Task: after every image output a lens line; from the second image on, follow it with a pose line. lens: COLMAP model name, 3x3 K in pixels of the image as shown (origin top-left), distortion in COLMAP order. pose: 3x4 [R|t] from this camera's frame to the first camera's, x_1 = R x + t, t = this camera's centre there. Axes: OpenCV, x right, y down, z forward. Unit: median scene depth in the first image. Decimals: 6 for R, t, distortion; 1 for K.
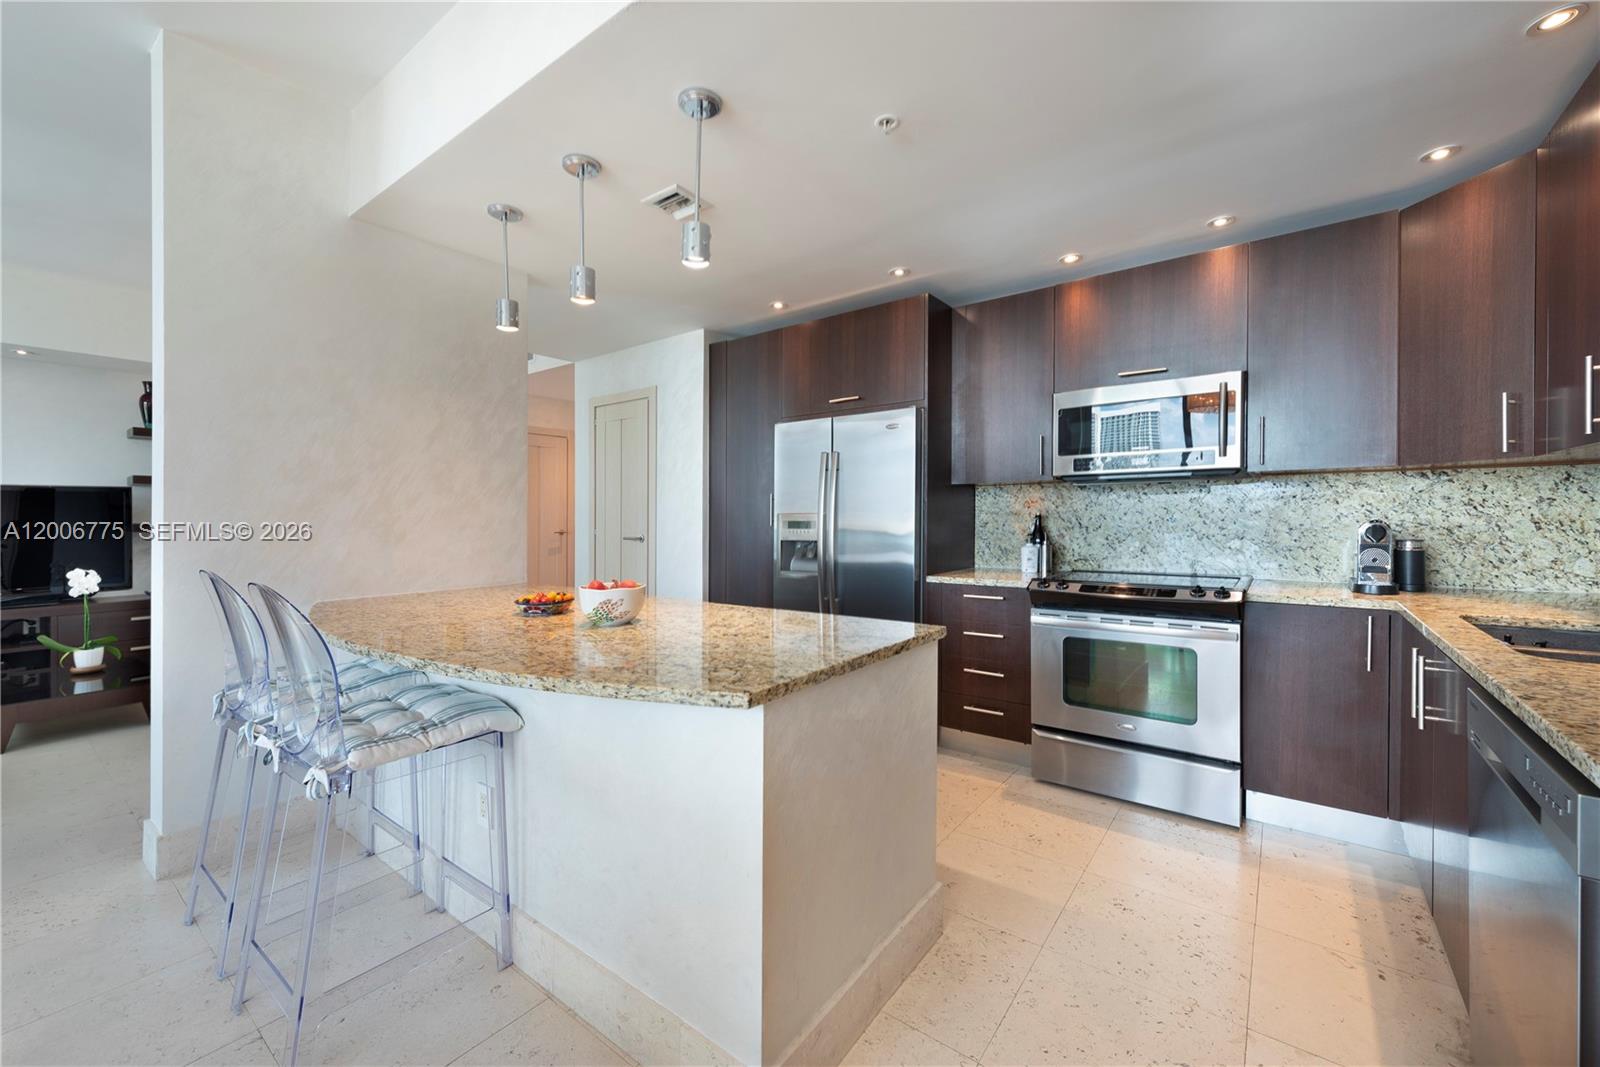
lens RADIAL K [[640.1, 0, 798.9], [0, 640.1, 516.3], [0, 0, 1]] dist [0.012385, -0.000055]
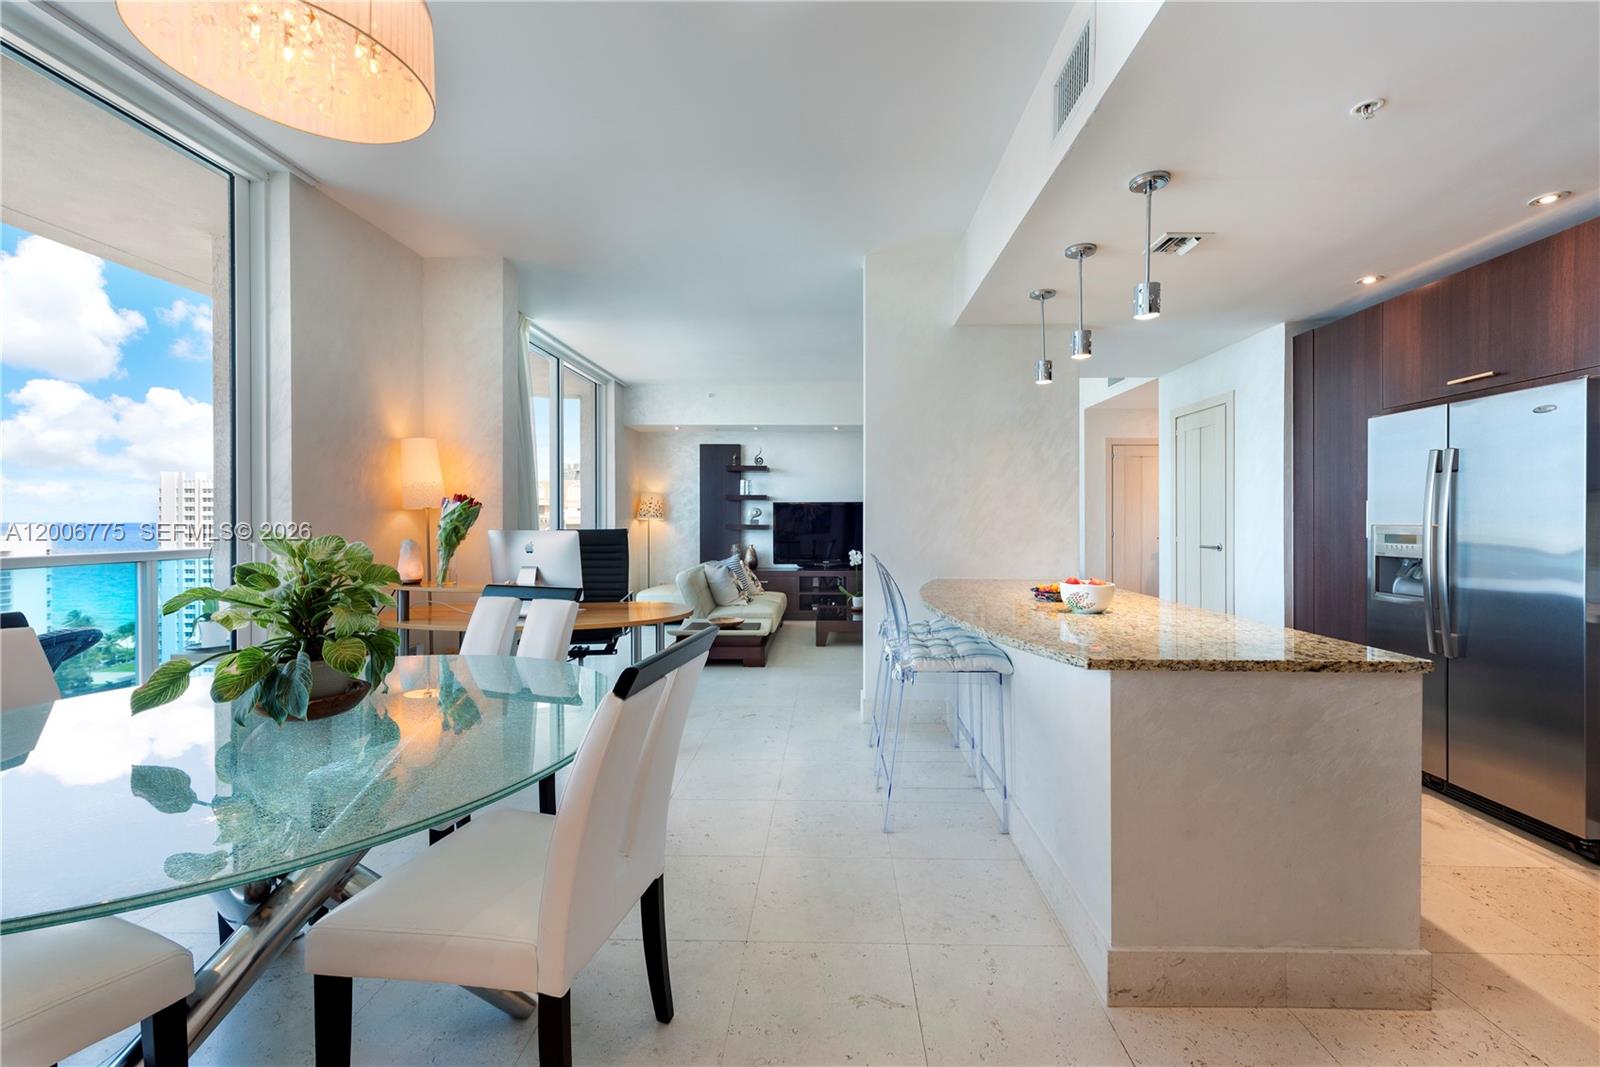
lens RADIAL K [[640.1, 0, 798.9], [0, 640.1, 516.3], [0, 0, 1]] dist [0.012385, -0.000055]
pose [[0.567695, 0.002179, -0.823236, 0.258603], [-0.004283, 0.999991, -0.000306, -0.011963], [0.823228, 0.003700, 0.567699, -0.116917]]
